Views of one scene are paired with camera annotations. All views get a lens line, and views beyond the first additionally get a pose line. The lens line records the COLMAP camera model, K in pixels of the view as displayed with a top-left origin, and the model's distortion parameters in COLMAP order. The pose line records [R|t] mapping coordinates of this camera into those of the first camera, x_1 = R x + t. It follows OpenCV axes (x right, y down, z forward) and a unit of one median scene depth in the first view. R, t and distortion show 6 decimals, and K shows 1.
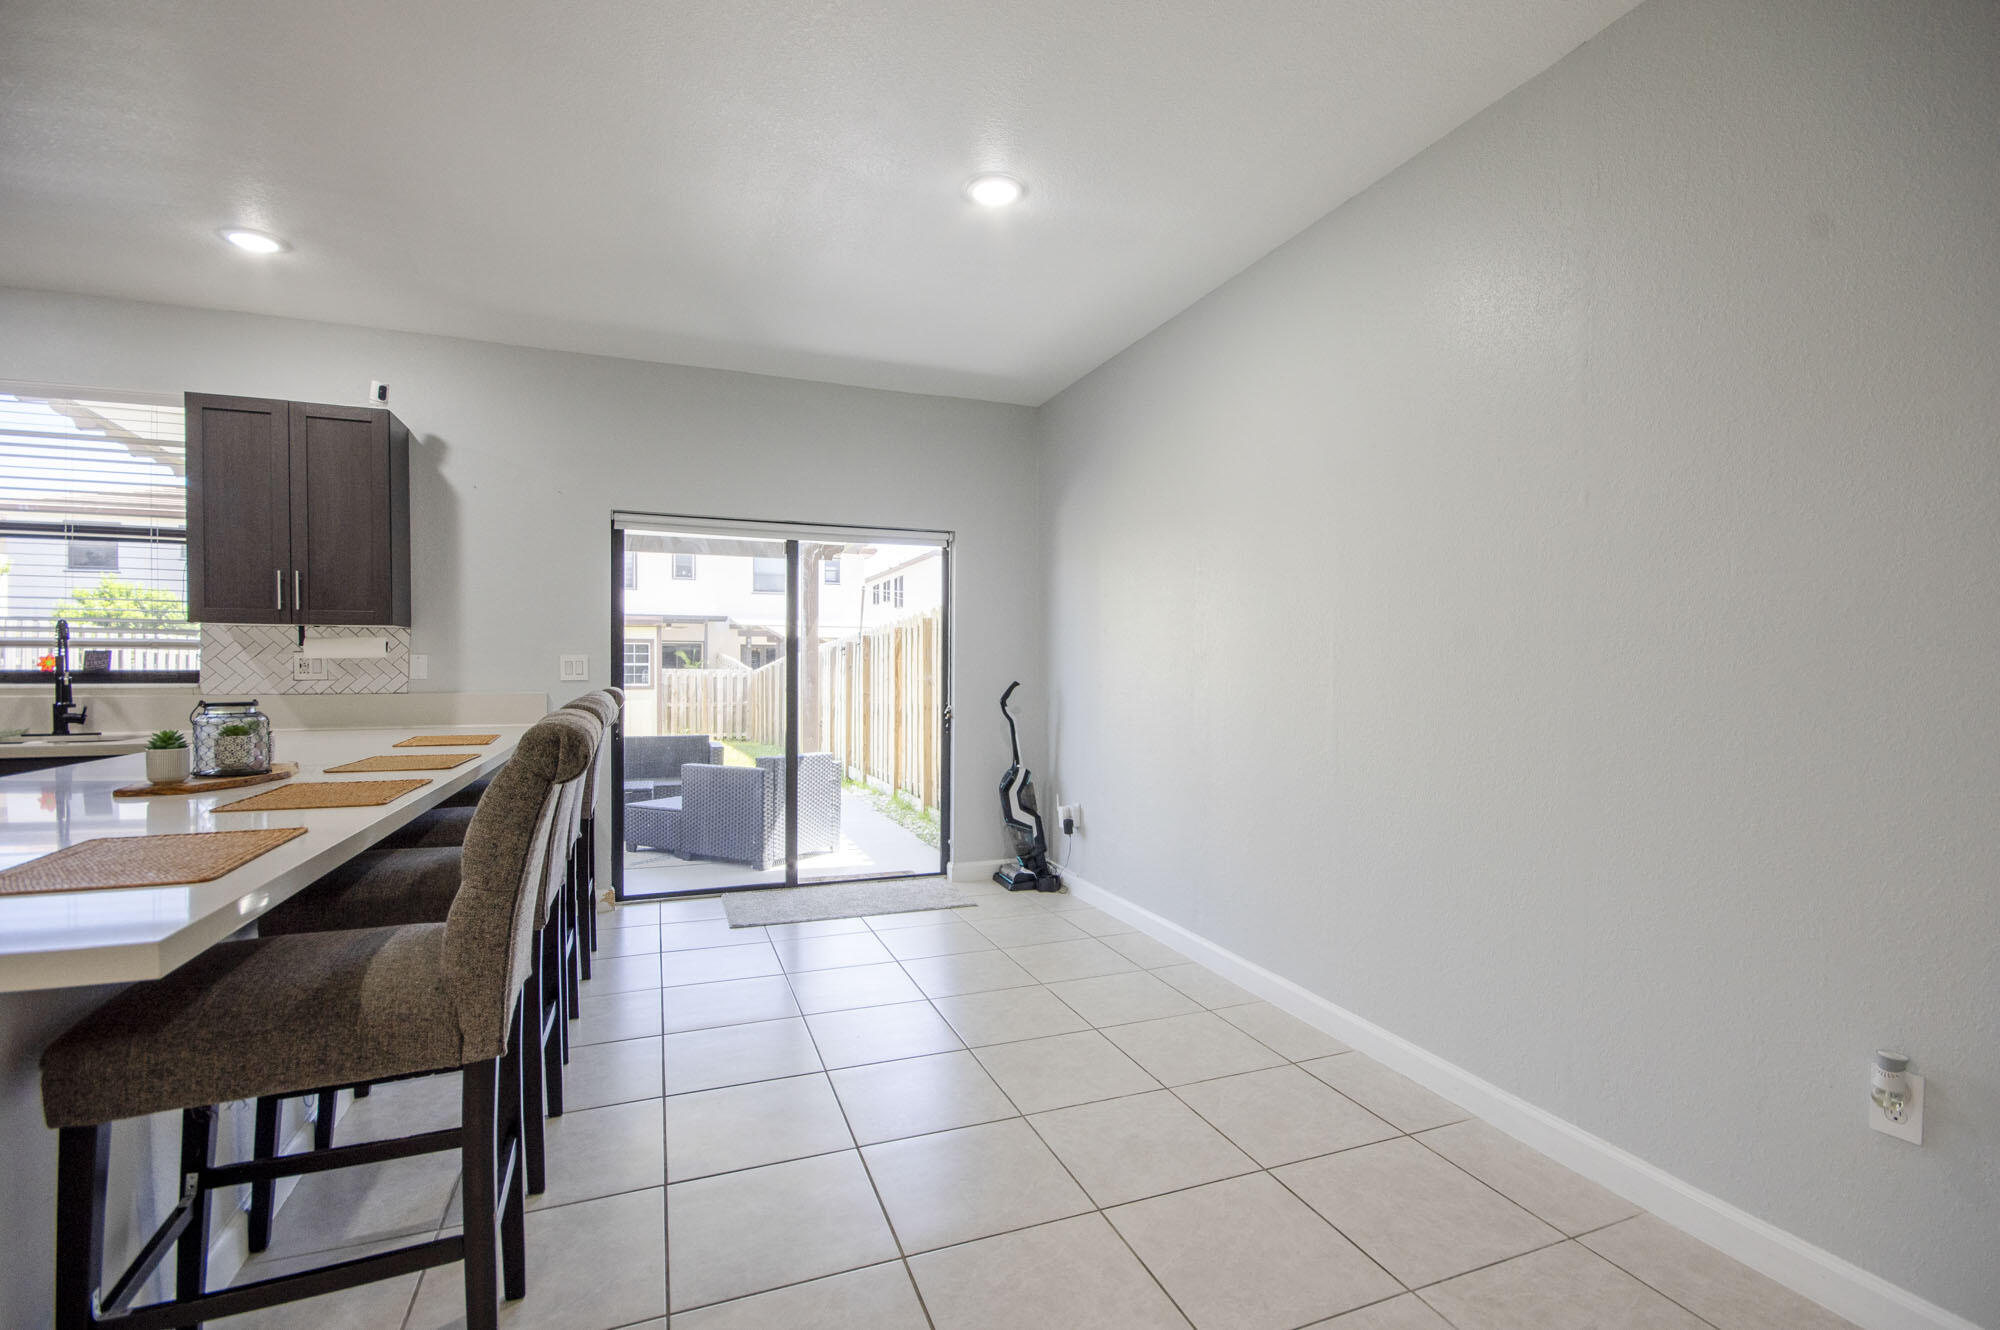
lens RADIAL K [[890.5, 0, 1004.9], [0, 890.5, 672.2], [0, 0, 1]] dist [-0.004737, -0.001254]
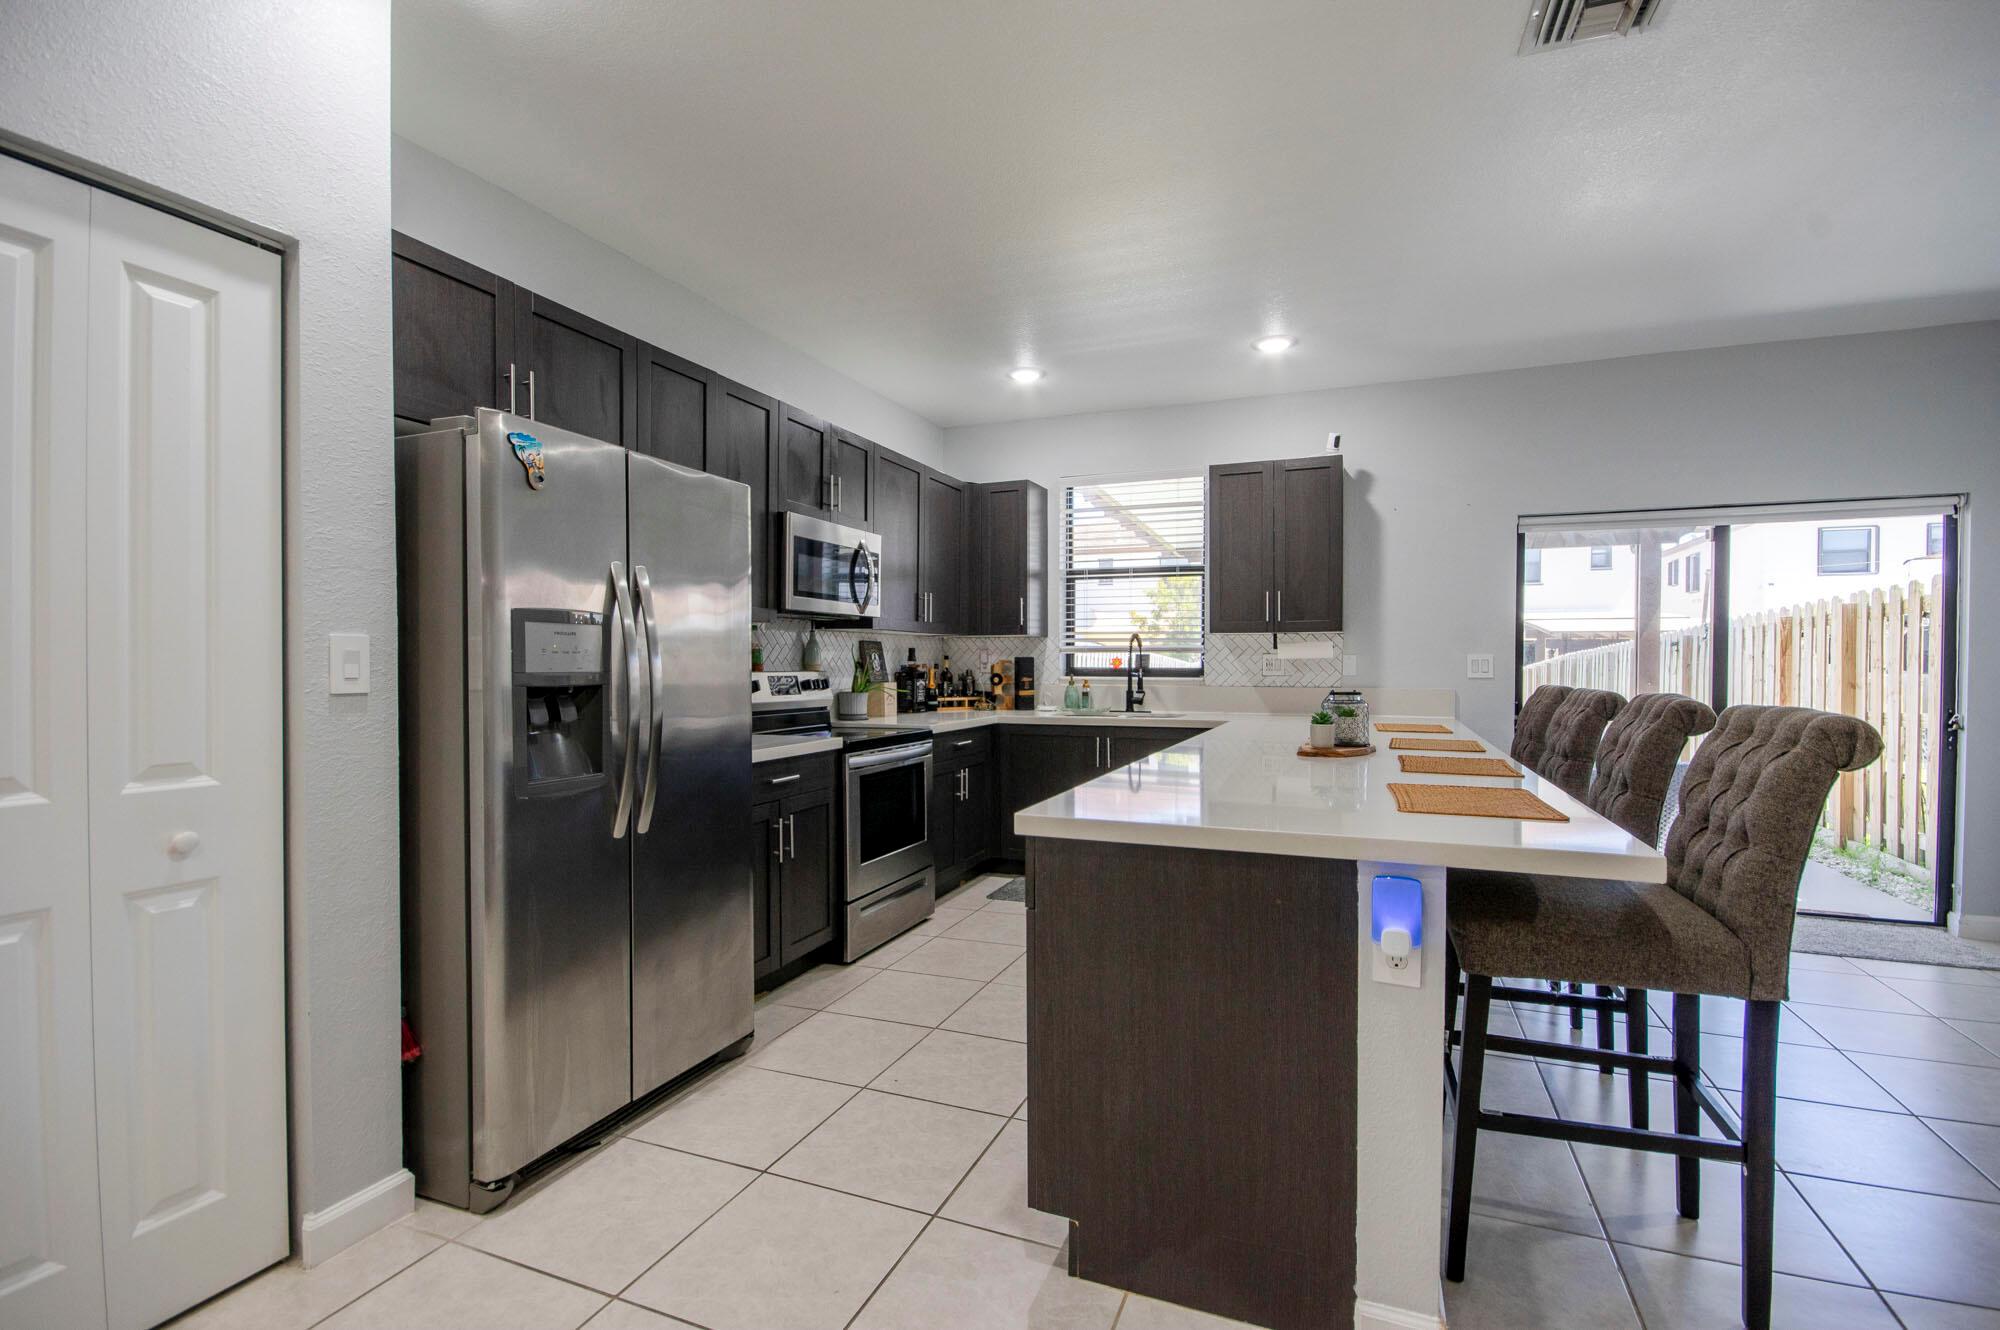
lens RADIAL K [[891.4, 0, 982.4], [0, 891.4, 669.9], [0, 0, 1]] dist [-0.002078, -0.000756]
pose [[0.732217, 0.003335, -0.681063, -0.204453], [-0.003056, 0.999994, 0.001610, -0.000382], [0.681064, 0.000903, 0.732223, -0.214731]]
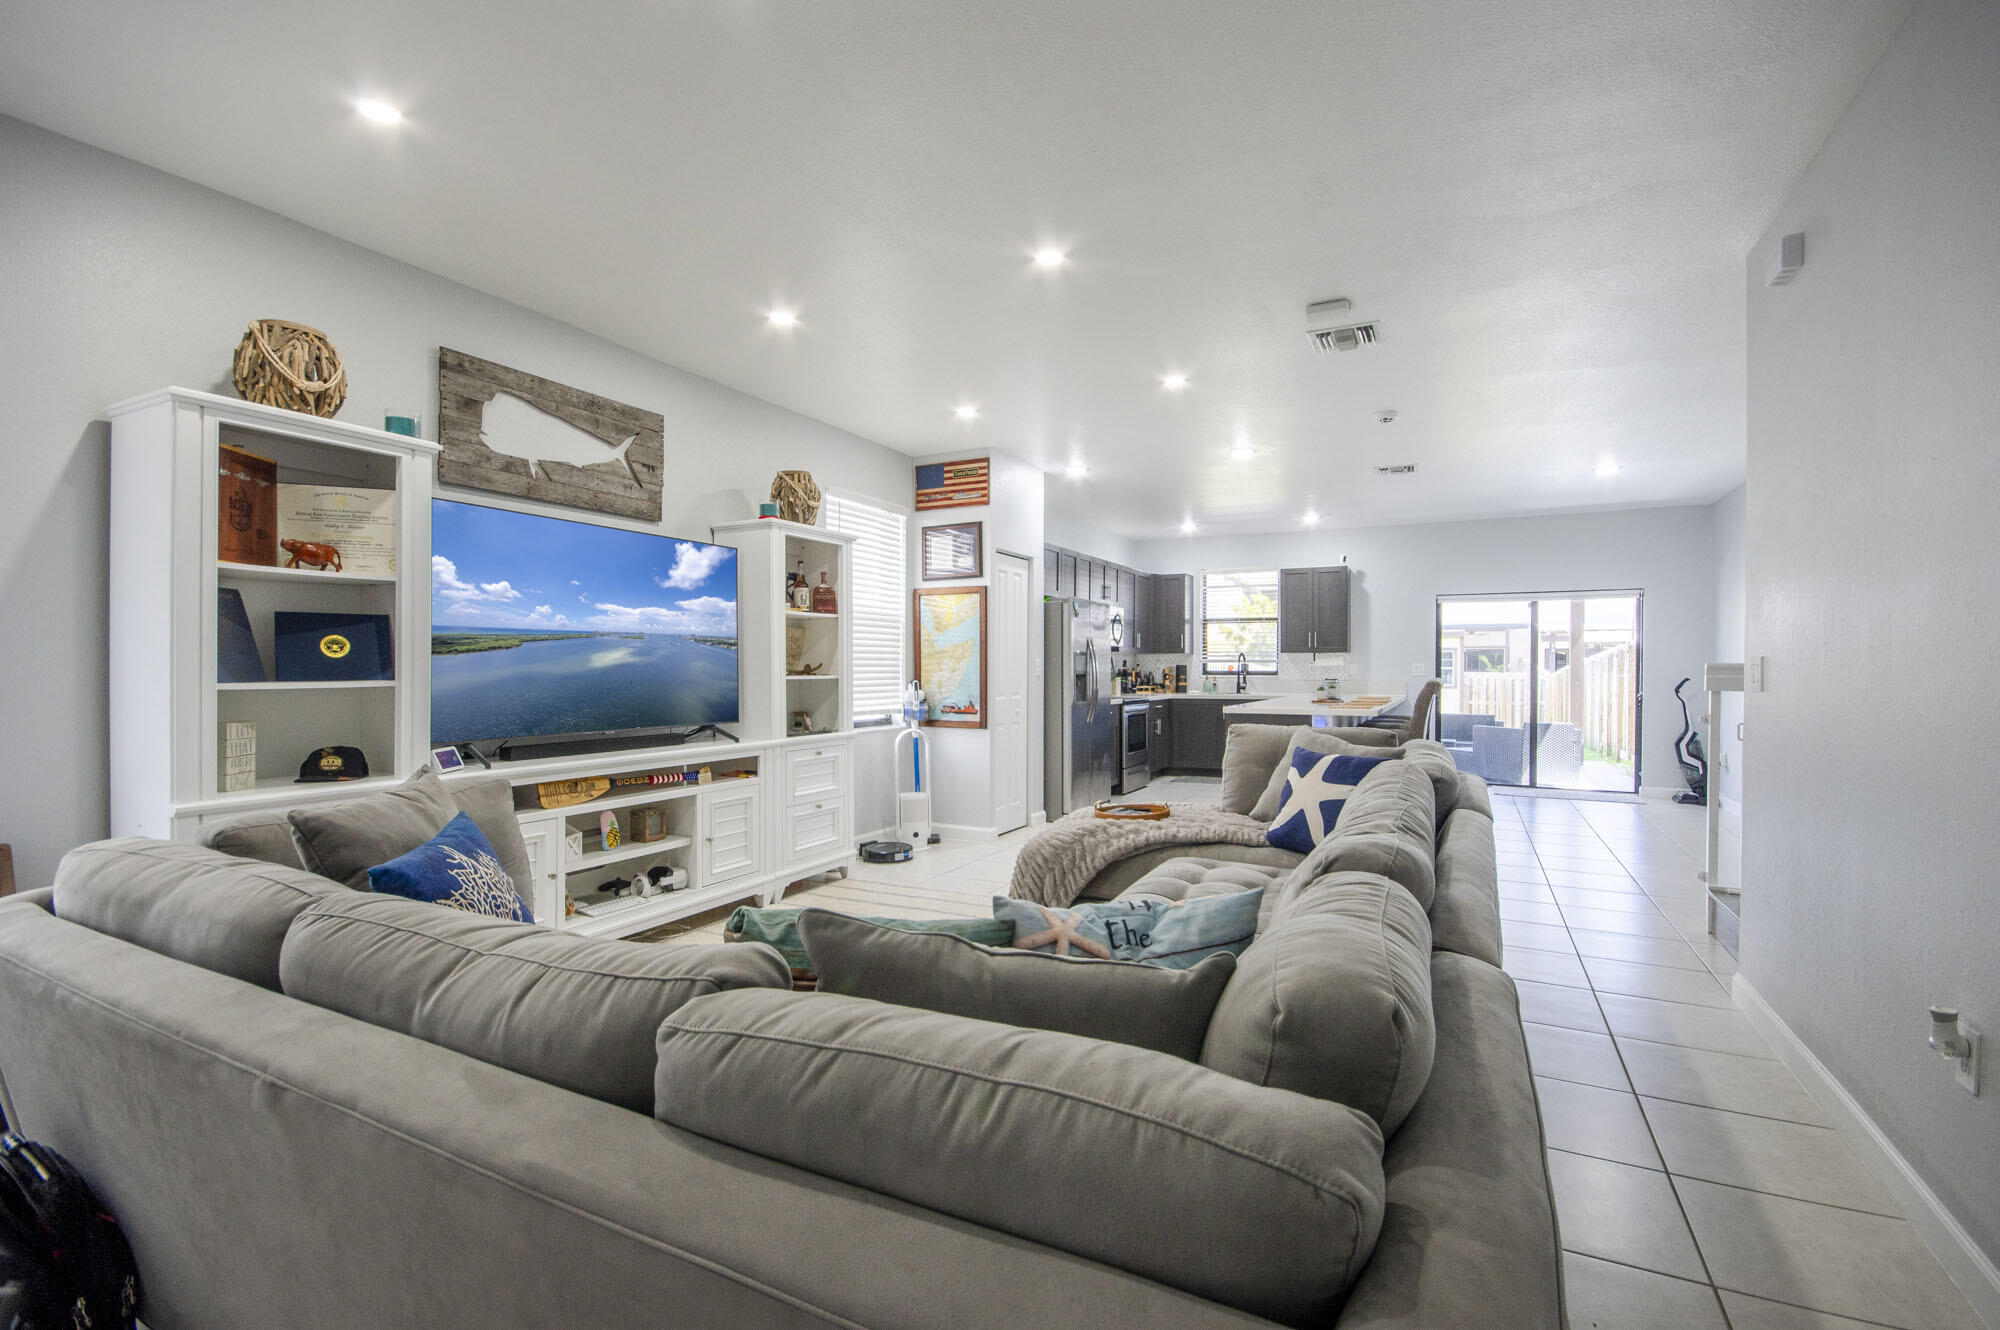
lens RADIAL K [[1116.2, 0, 911.3], [0, 1116.2, 675.8], [0, 0, 1]] dist [0.004670, -0.000016]
pose [[0.674926, 0.002924, -0.737879, 0.731843], [-0.004570, 0.999990, -0.000218, 0.017004], [0.737871, 0.003519, 0.674933, -1.859348]]
